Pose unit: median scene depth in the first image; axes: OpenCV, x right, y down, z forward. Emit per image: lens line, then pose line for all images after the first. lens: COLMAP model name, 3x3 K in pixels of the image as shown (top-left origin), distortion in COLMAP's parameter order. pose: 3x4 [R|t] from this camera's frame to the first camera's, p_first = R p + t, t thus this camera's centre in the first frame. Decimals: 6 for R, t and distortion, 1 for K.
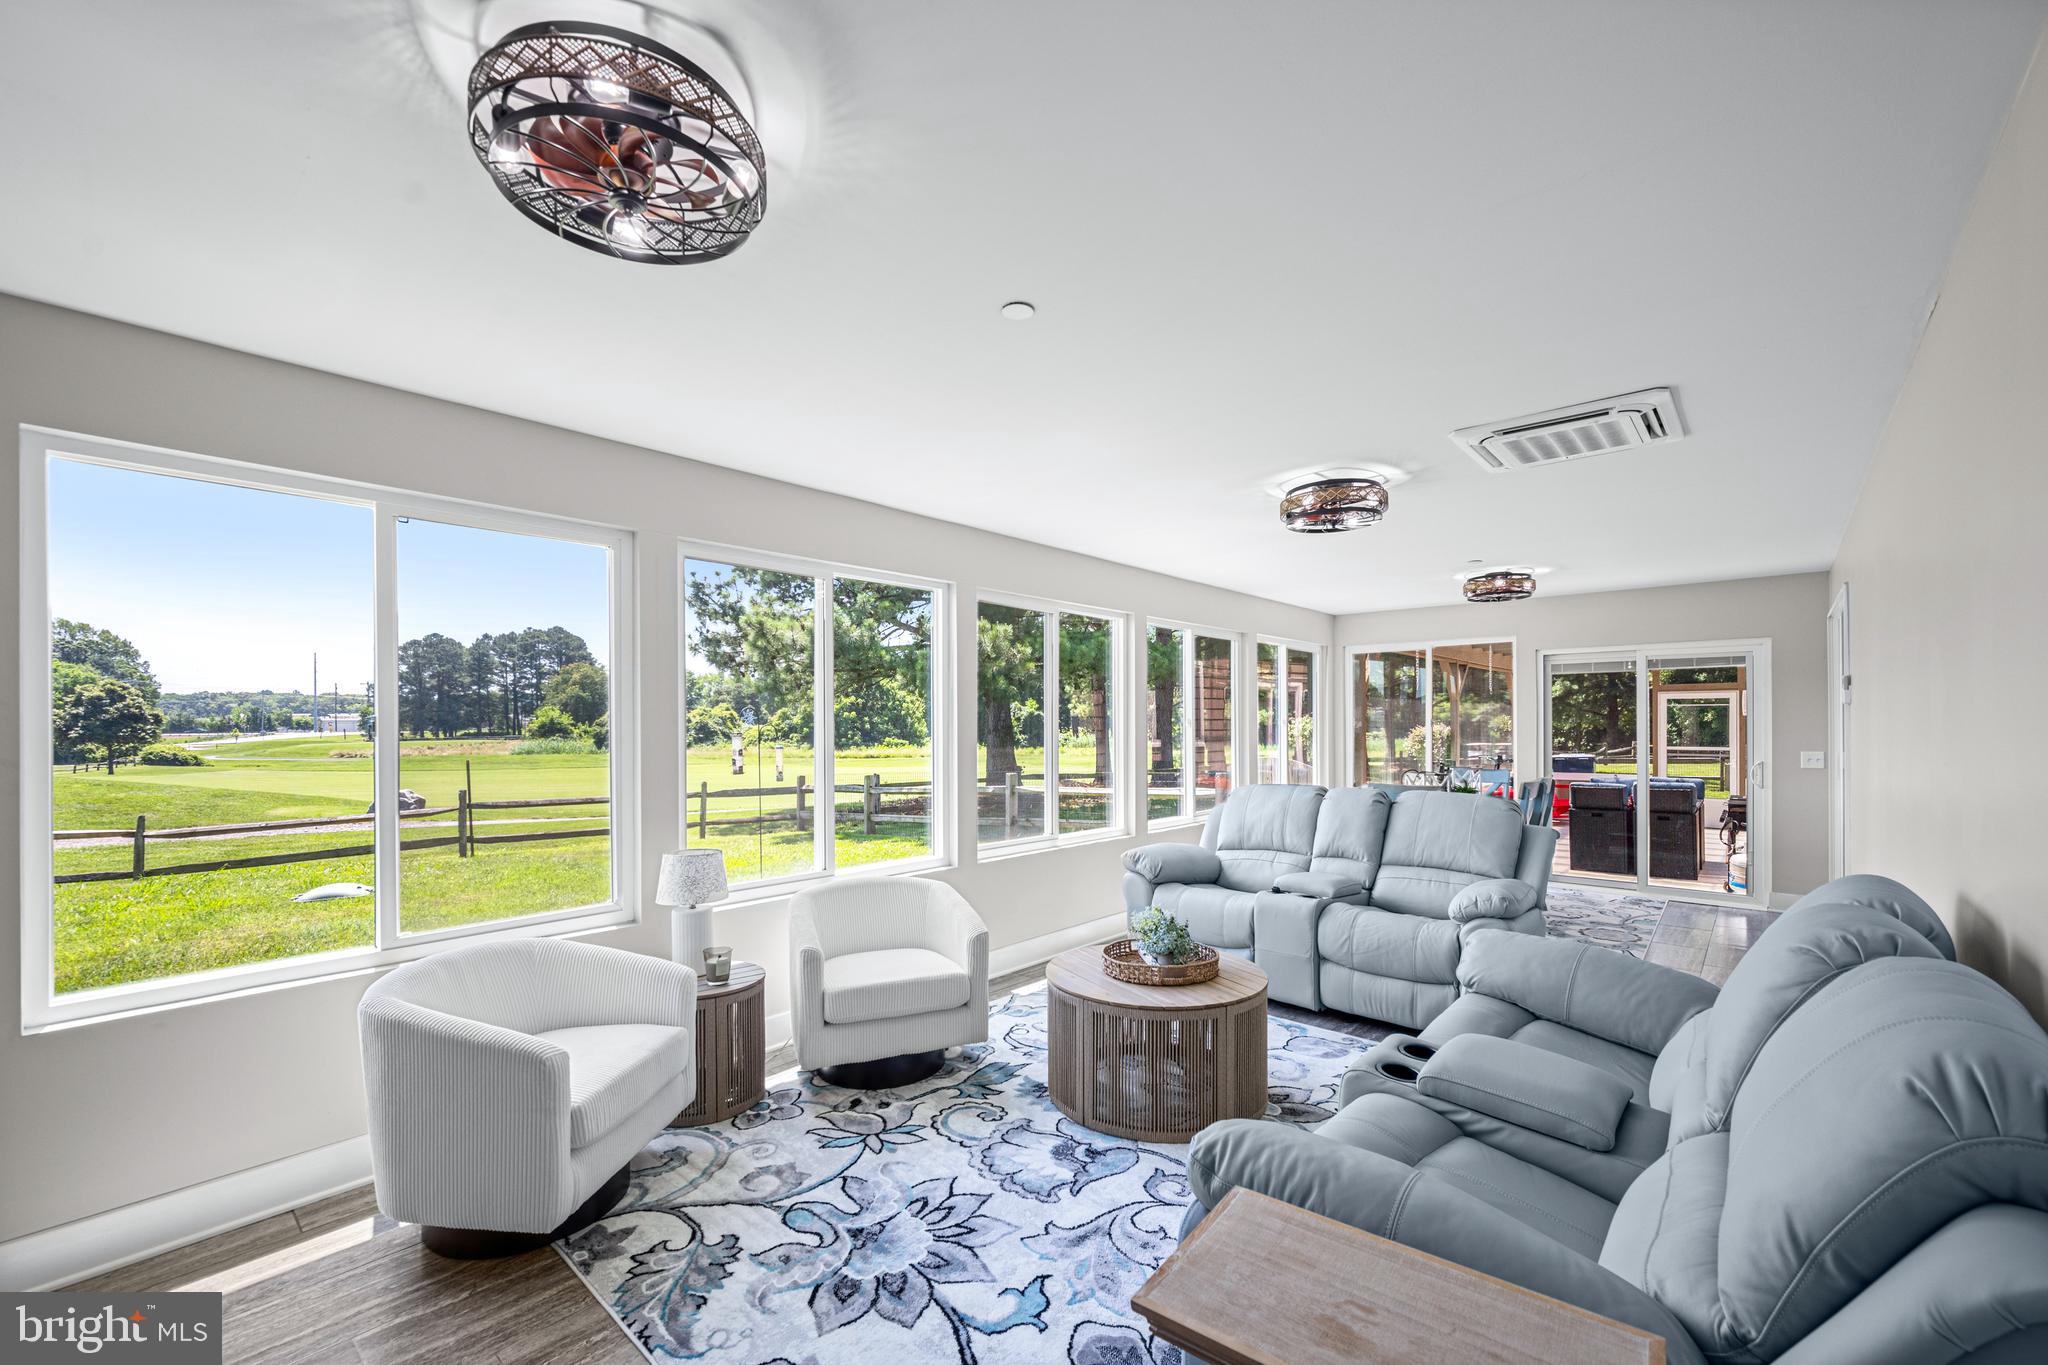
lens RADIAL K [[823.3, 0, 1025.8], [0, 823.3, 726.7], [0, 0, 1]] dist [-0.000300, -0.000042]
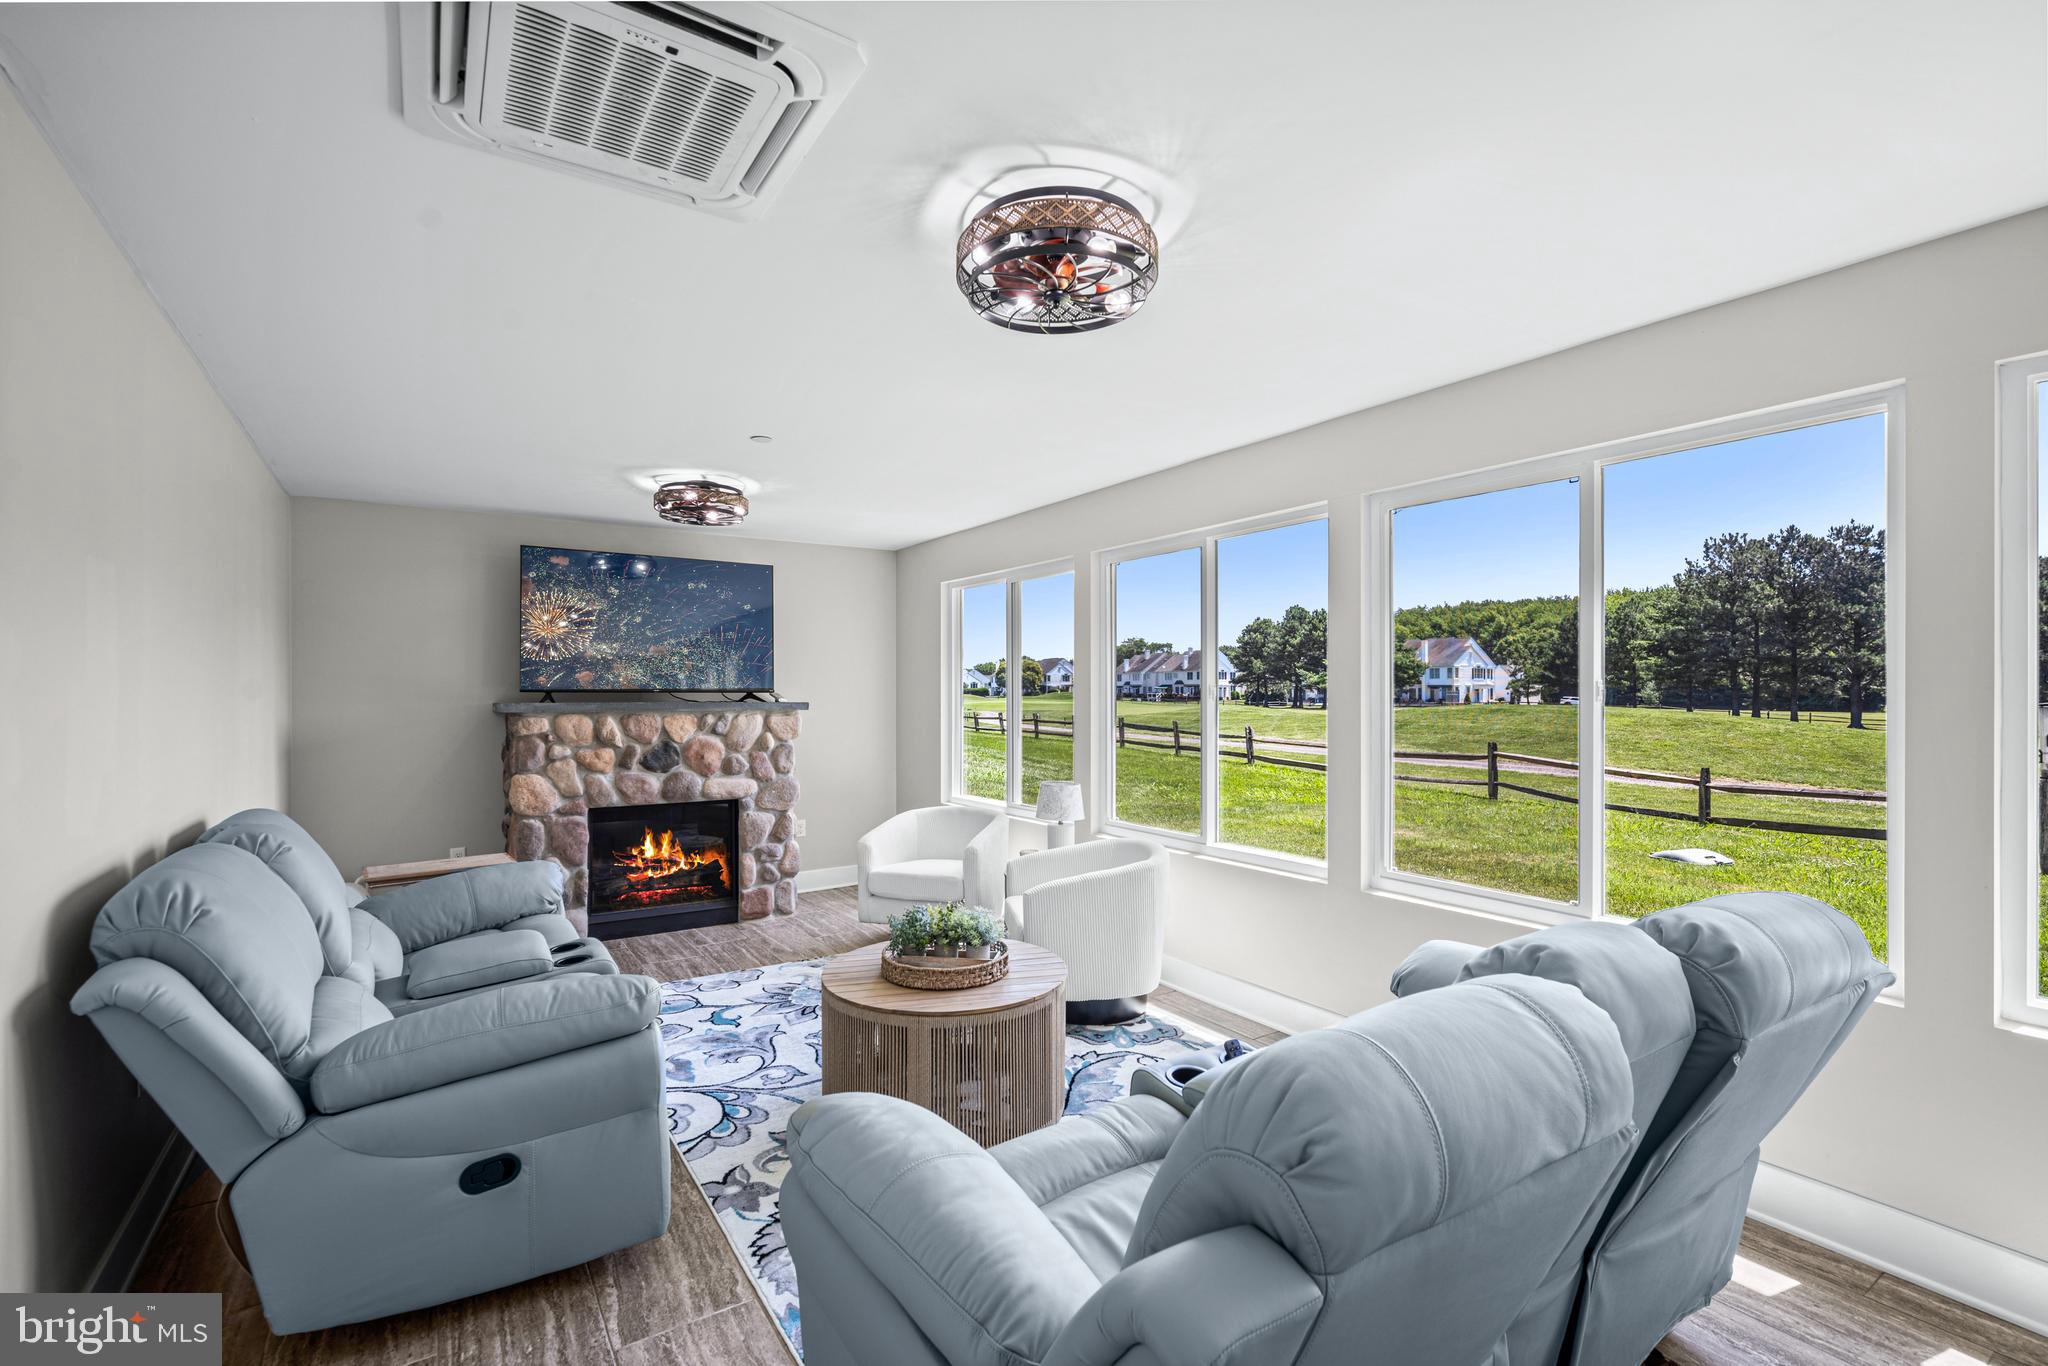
lens RADIAL K [[910.8, 0, 1024.0], [0, 910.8, 683.0], [0, 0, 1]] dist [0.000100, 0.000003]
pose [[-0.258187, 0.001110, -0.966094, 1.348462], [0.000140, 0.999999, 0.001111, -0.027554], [0.966095, 0.000151, -0.258187, 1.650203]]
